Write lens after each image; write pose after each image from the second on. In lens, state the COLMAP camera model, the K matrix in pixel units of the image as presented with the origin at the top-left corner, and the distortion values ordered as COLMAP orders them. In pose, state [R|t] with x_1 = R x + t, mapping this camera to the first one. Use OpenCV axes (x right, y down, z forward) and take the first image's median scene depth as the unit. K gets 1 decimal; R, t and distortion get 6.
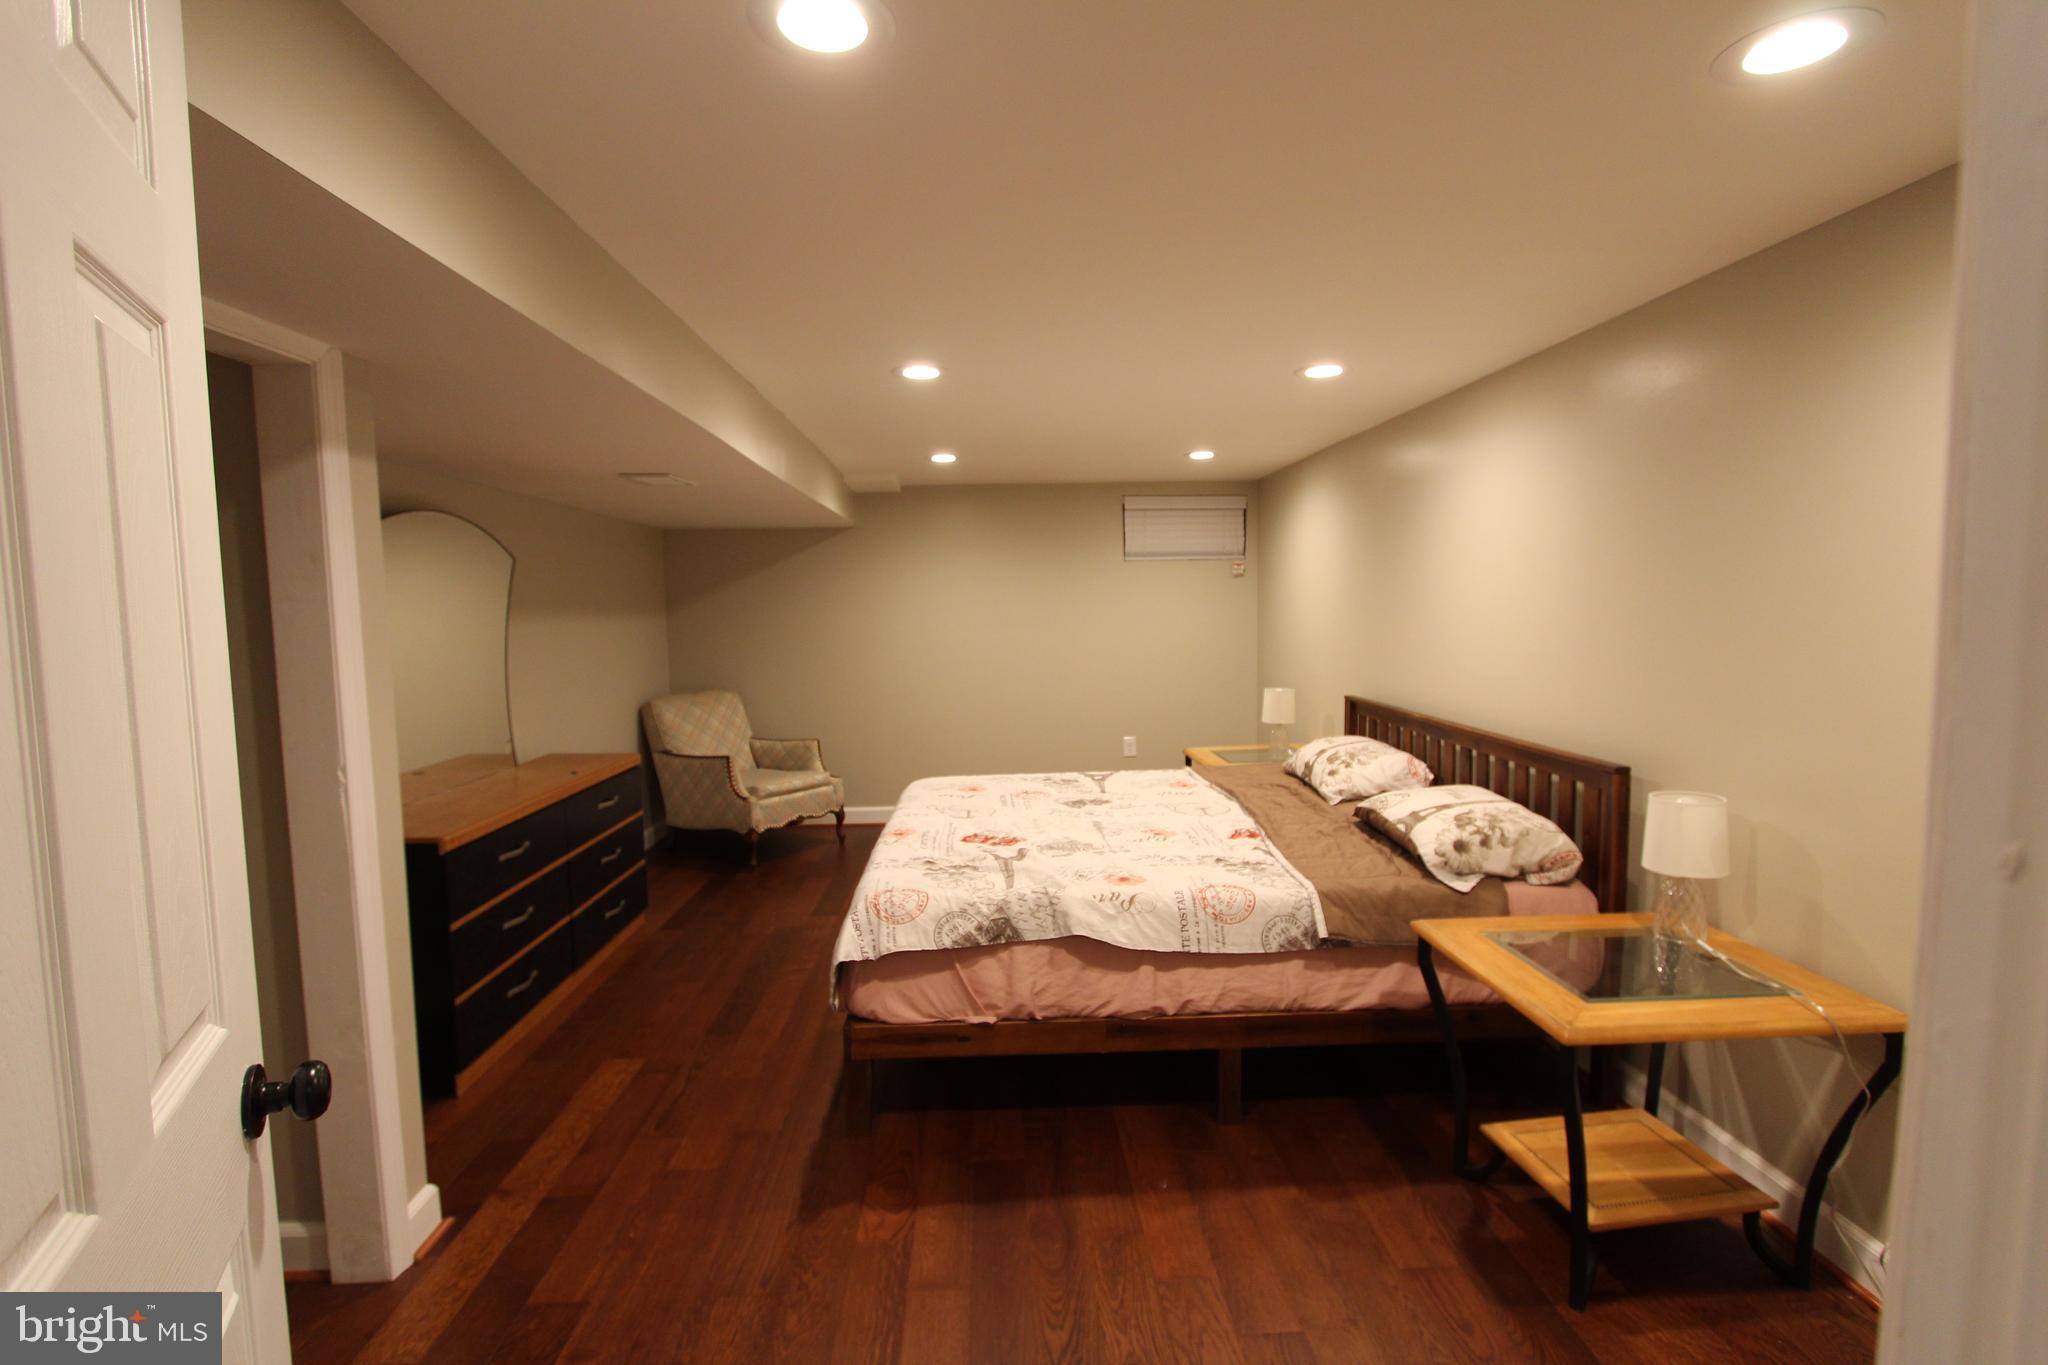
lens RADIAL K [[945.5, 0, 1027.7], [0, 945.5, 694.1], [0, 0, 1]] dist [-0.019402, 0.004935]
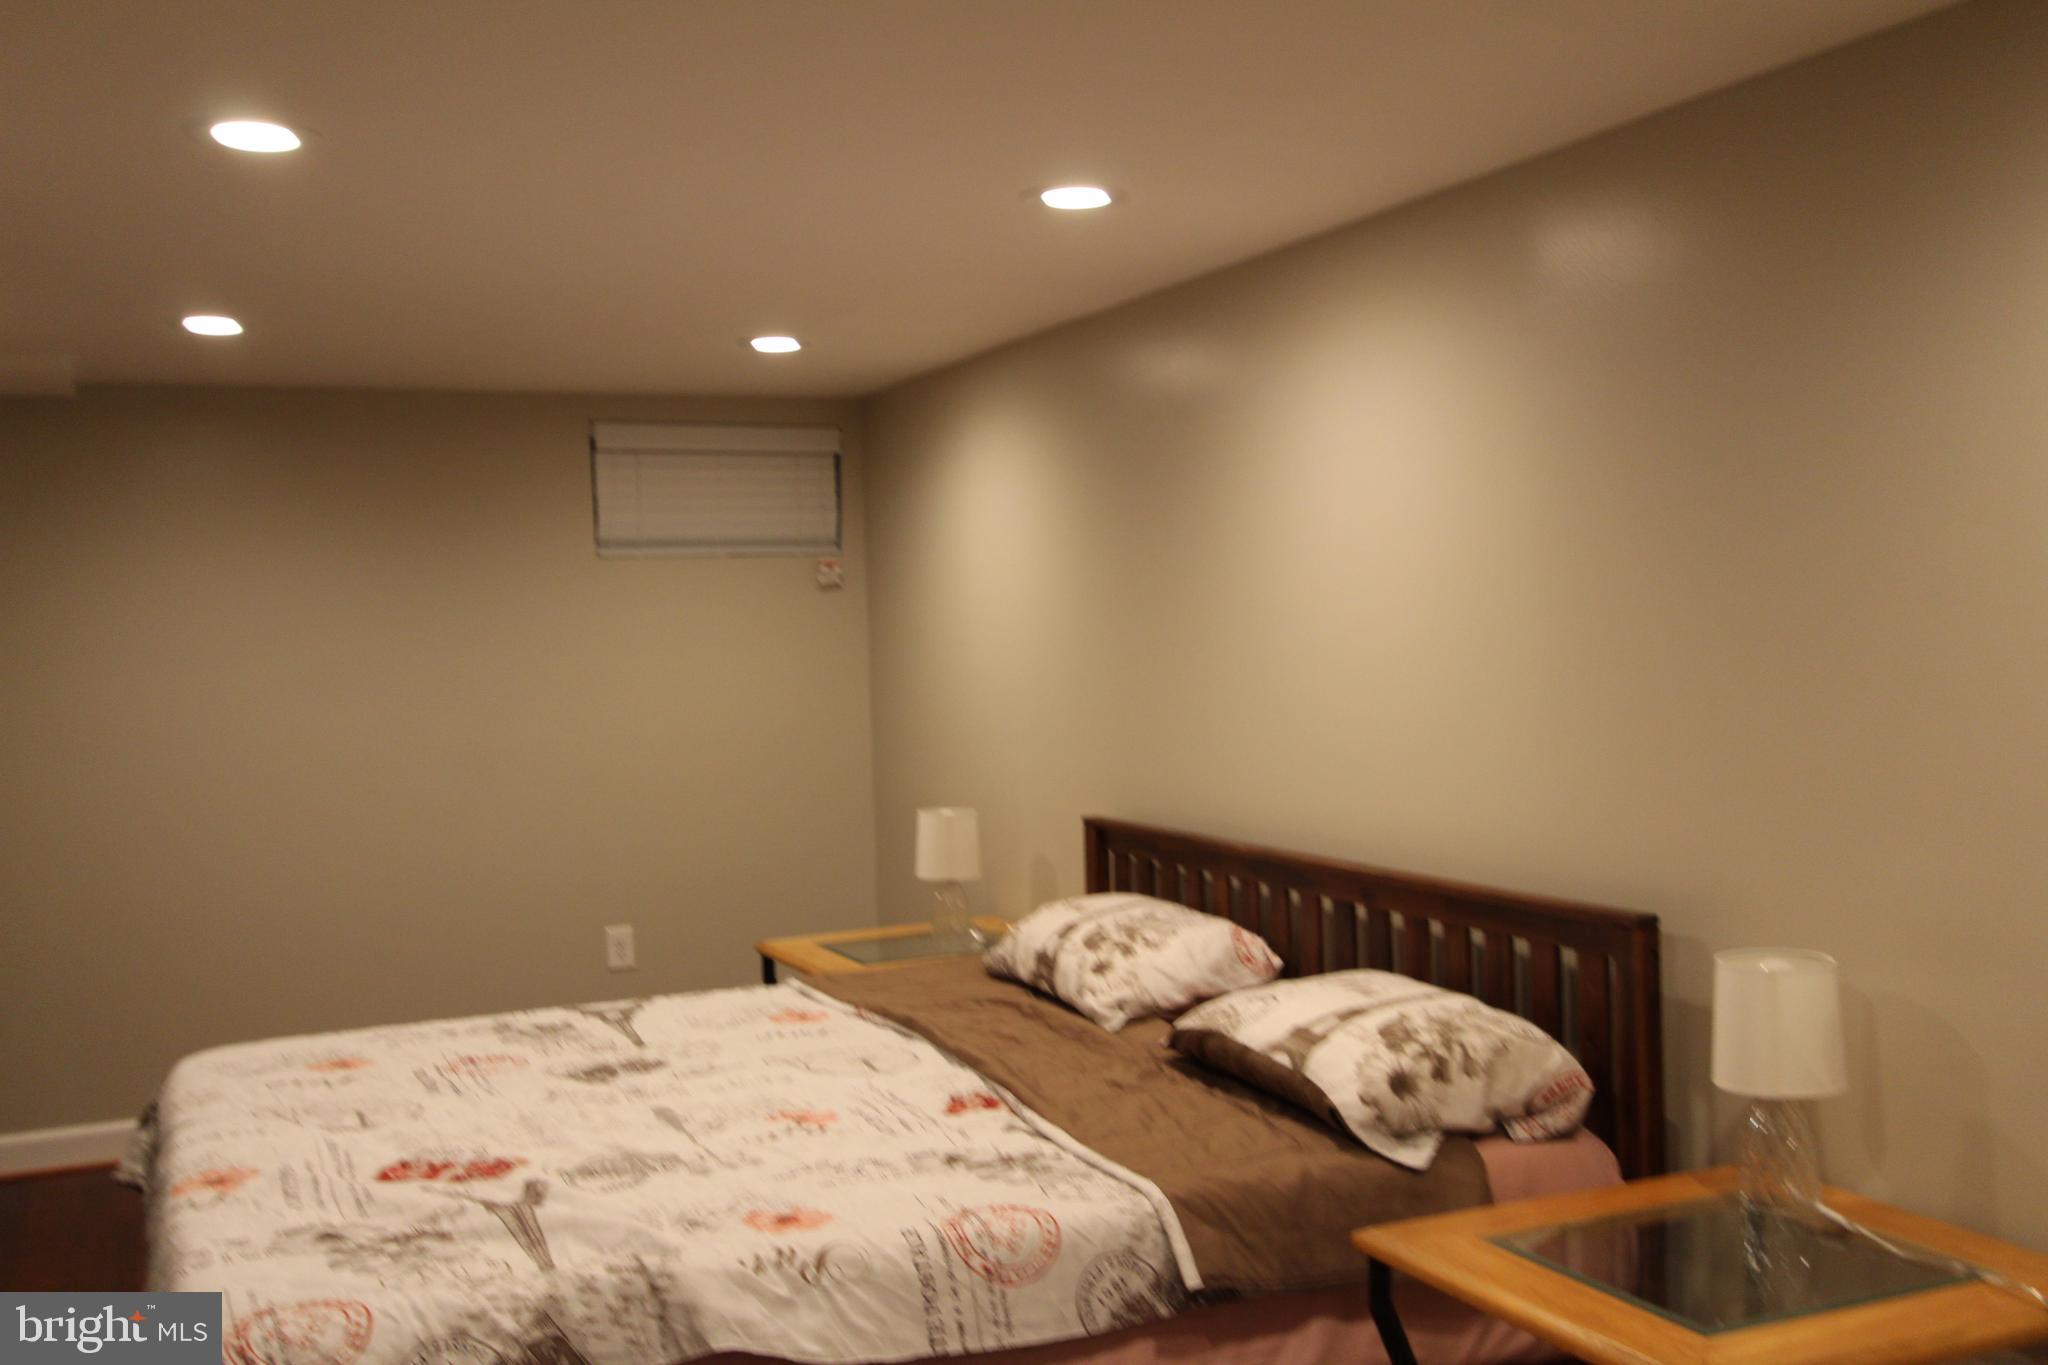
lens RADIAL K [[1965.7, 0, 1027.5], [0, 1965.7, 691.7], [0, 0, 1]] dist [-0.009536, 0.055531]
pose [[0.928710, -0.020175, 0.370257, -0.153291], [0.046771, 0.996917, -0.062995, -0.001069], [-0.367845, 0.075821, 0.926791, 0.019615]]
